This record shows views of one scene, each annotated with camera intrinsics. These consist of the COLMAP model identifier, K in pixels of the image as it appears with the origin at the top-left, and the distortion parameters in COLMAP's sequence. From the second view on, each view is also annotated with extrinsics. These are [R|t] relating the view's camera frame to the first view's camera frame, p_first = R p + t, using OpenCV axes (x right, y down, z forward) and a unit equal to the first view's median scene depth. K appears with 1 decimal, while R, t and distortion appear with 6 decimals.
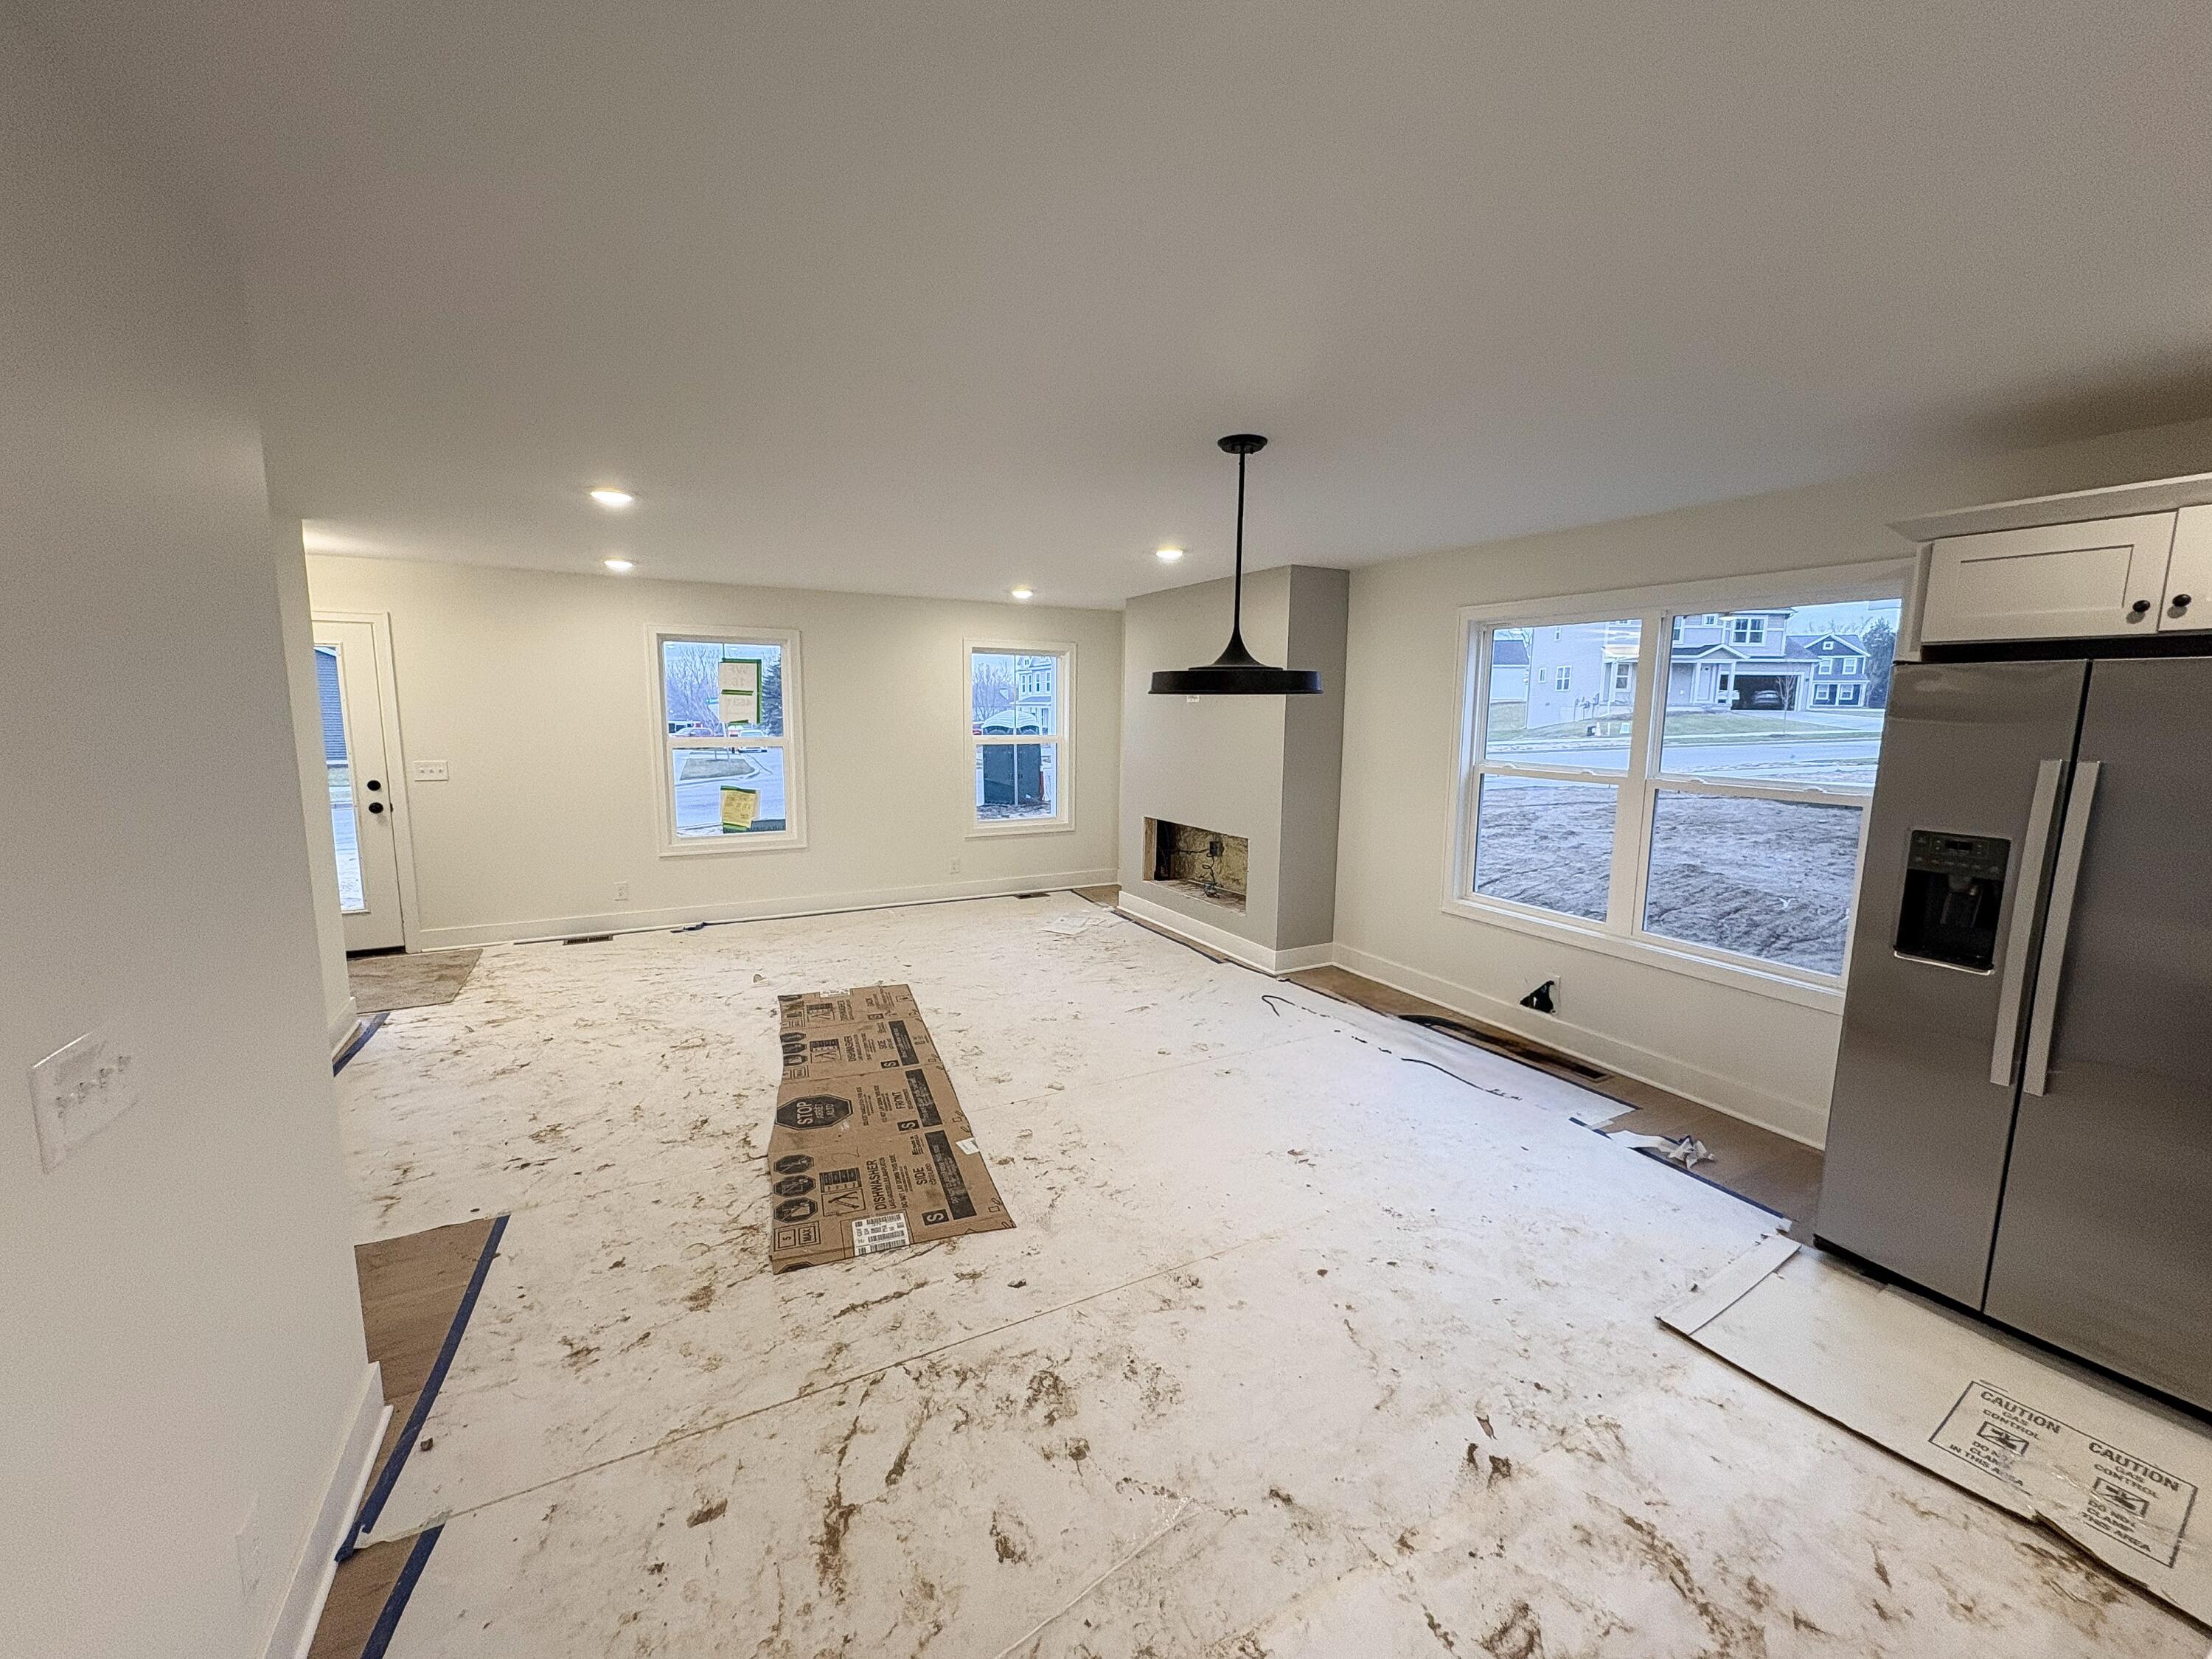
lens RADIAL K [[885.1, 0, 1106.9], [0, 885.1, 833.3], [0, 0, 1]] dist [-0.002964, -0.000427]
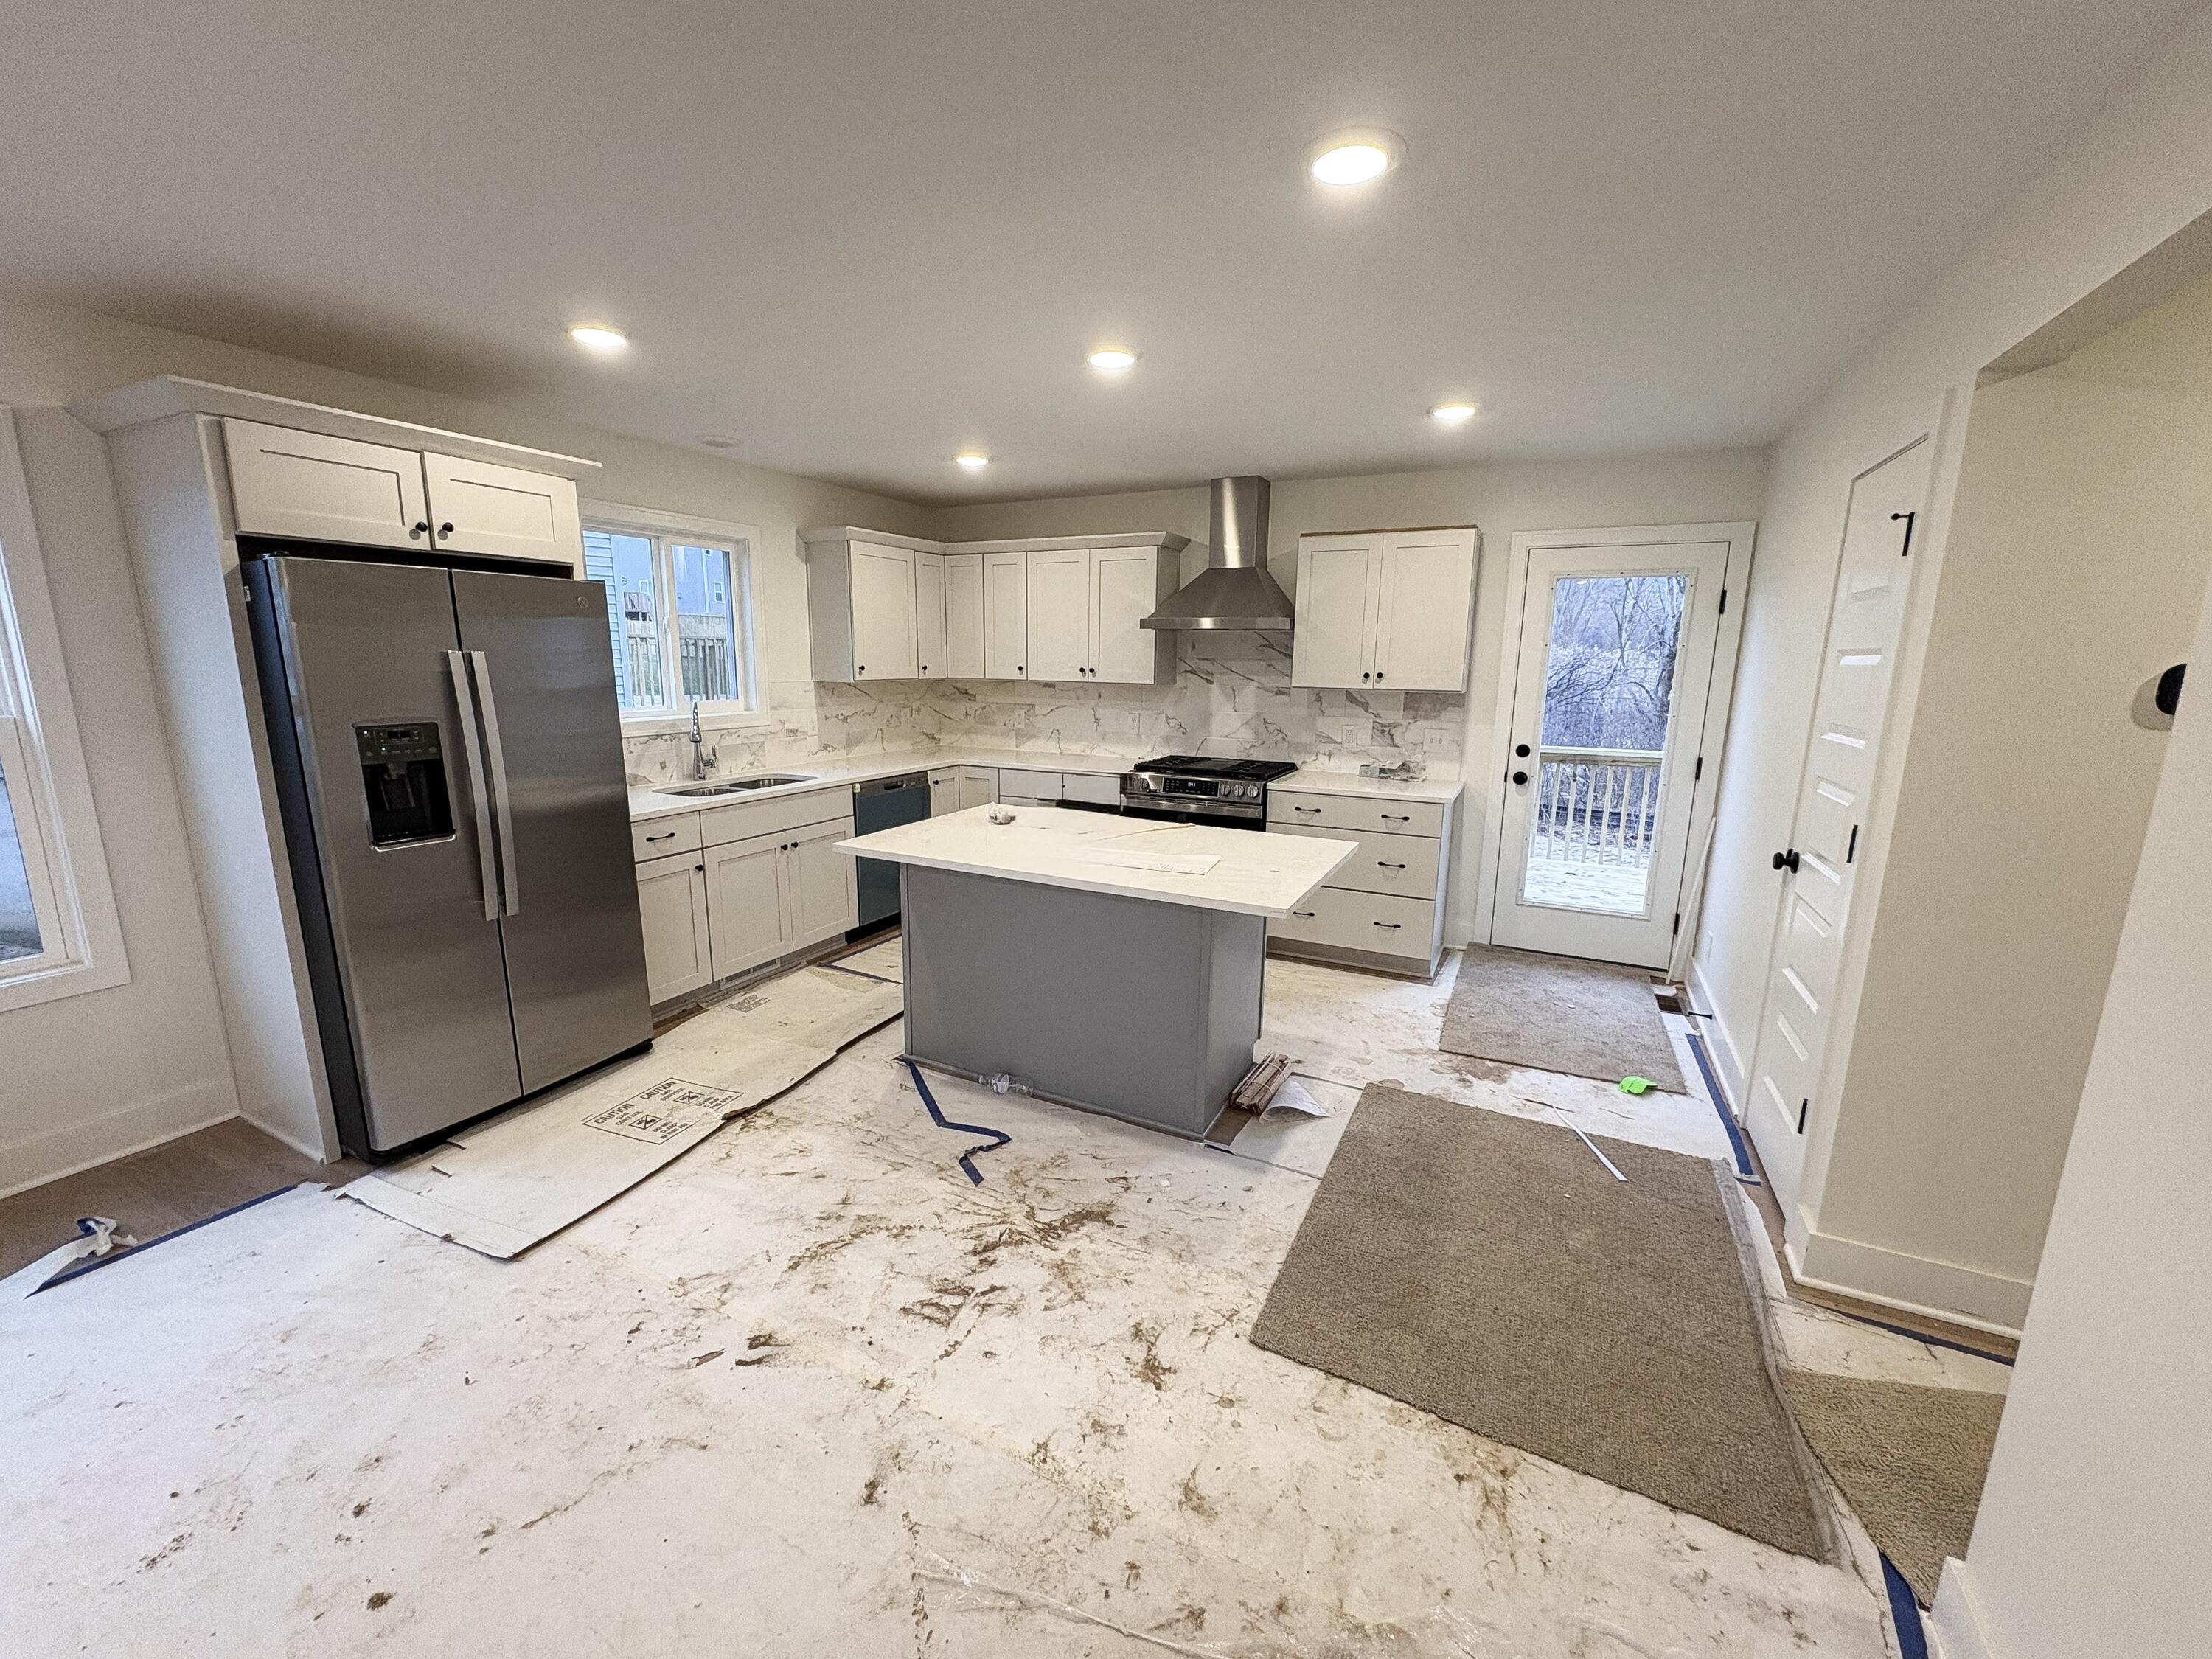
lens RADIAL K [[885.1, 0, 1106.7], [0, 885.1, 827.2], [0, 0, 1]] dist [-0.002964, -0.000427]
pose [[-0.576516, -0.173961, 0.798353, -0.516005], [0.099540, 0.954843, 0.279941, -0.113286], [-0.811000, 0.240858, -0.533166, 1.077143]]
